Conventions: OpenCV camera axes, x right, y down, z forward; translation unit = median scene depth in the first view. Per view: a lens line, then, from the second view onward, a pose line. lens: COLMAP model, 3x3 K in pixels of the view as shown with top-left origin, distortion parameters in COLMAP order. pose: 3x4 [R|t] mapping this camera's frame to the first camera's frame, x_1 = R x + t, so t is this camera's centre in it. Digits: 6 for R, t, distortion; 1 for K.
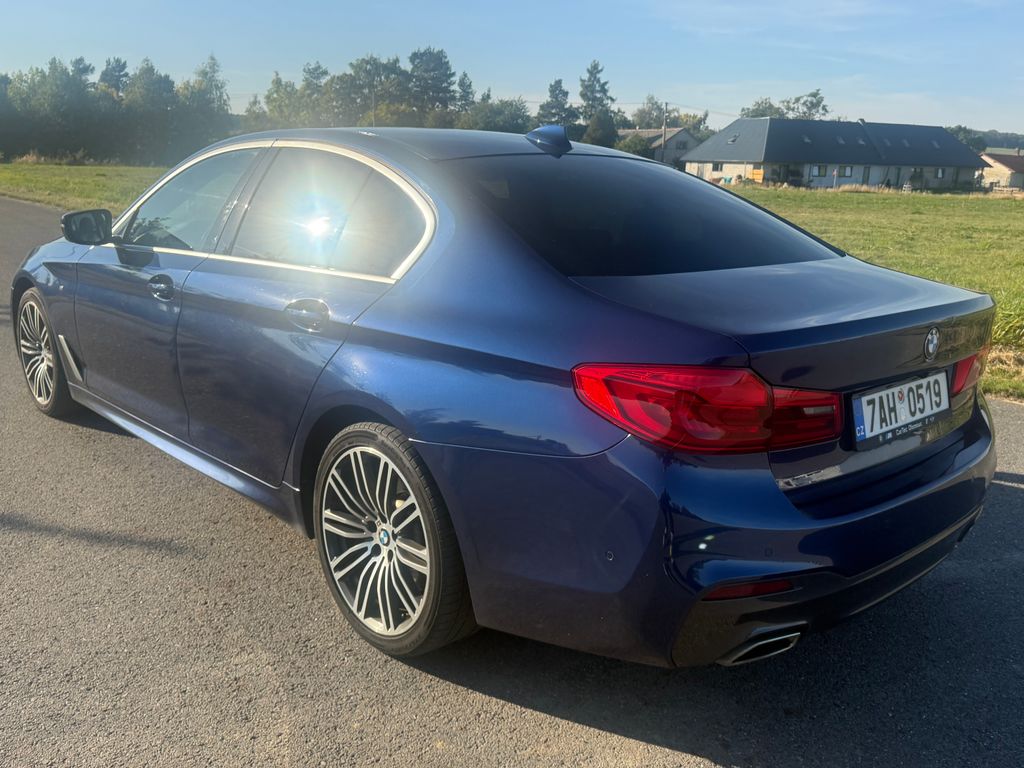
lens RADIAL K [[890.7, 0, 511.5], [0, 890.7, 385.4], [0, 0, 1]] dist [0.005842, -0.004965]
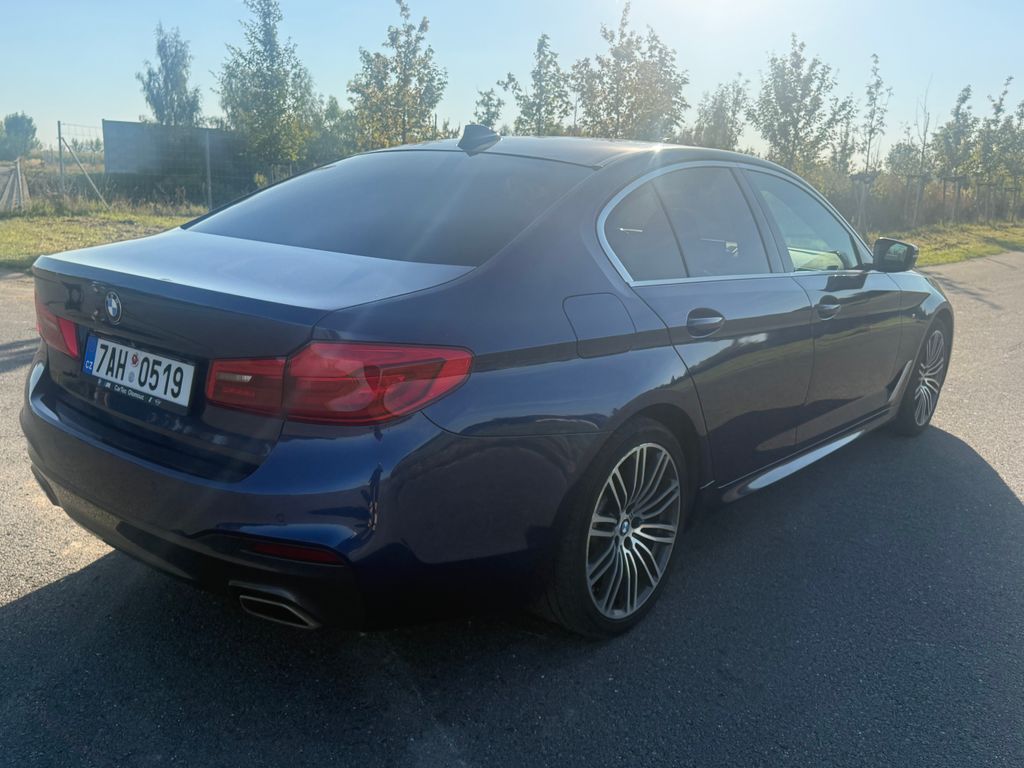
lens RADIAL K [[890.7, 0, 511.5], [0, 890.7, 383.7], [0, 0, 1]] dist [0.005842, -0.004965]
pose [[0.156925, 0.200646, -0.967014, 1.497934], [-0.273283, 0.949734, 0.152712, -0.235499], [0.949047, 0.240304, 0.203870, 1.209601]]
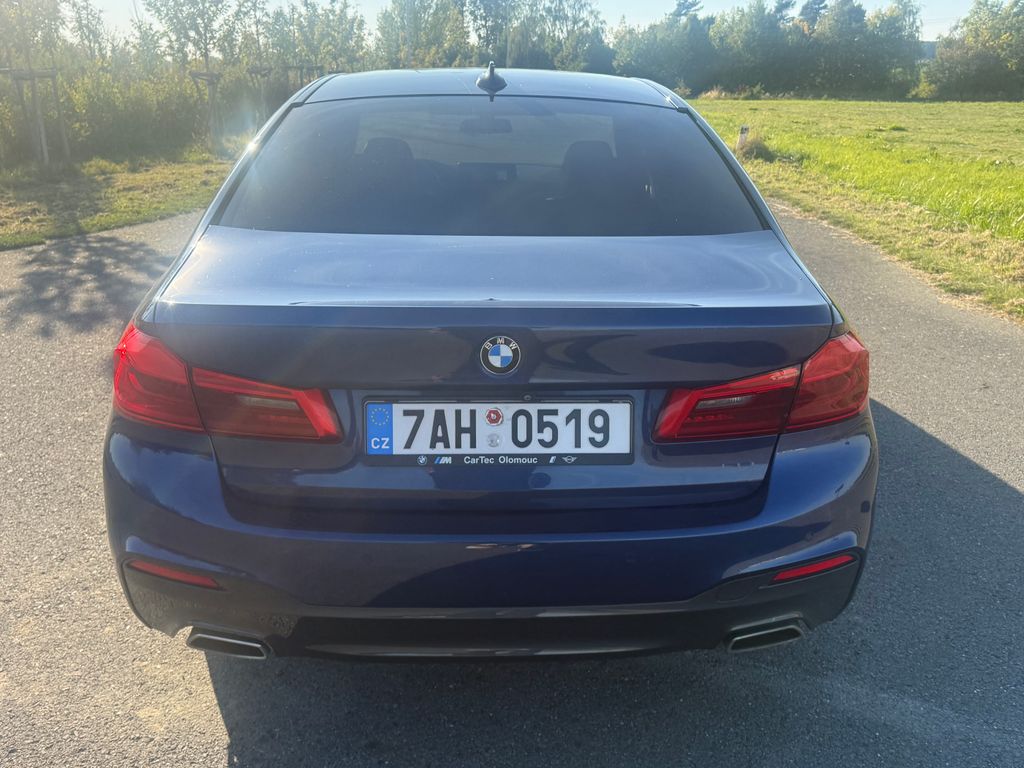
lens RADIAL K [[890.7, 0, 516.2], [0, 890.7, 382.5], [0, 0, 1]] dist [0.005842, -0.004965]
pose [[0.767254, 0.182778, -0.614746, 0.924622], [-0.141336, 0.983152, 0.115914, -0.110400], [0.625576, -0.002049, 0.780161, 0.407310]]
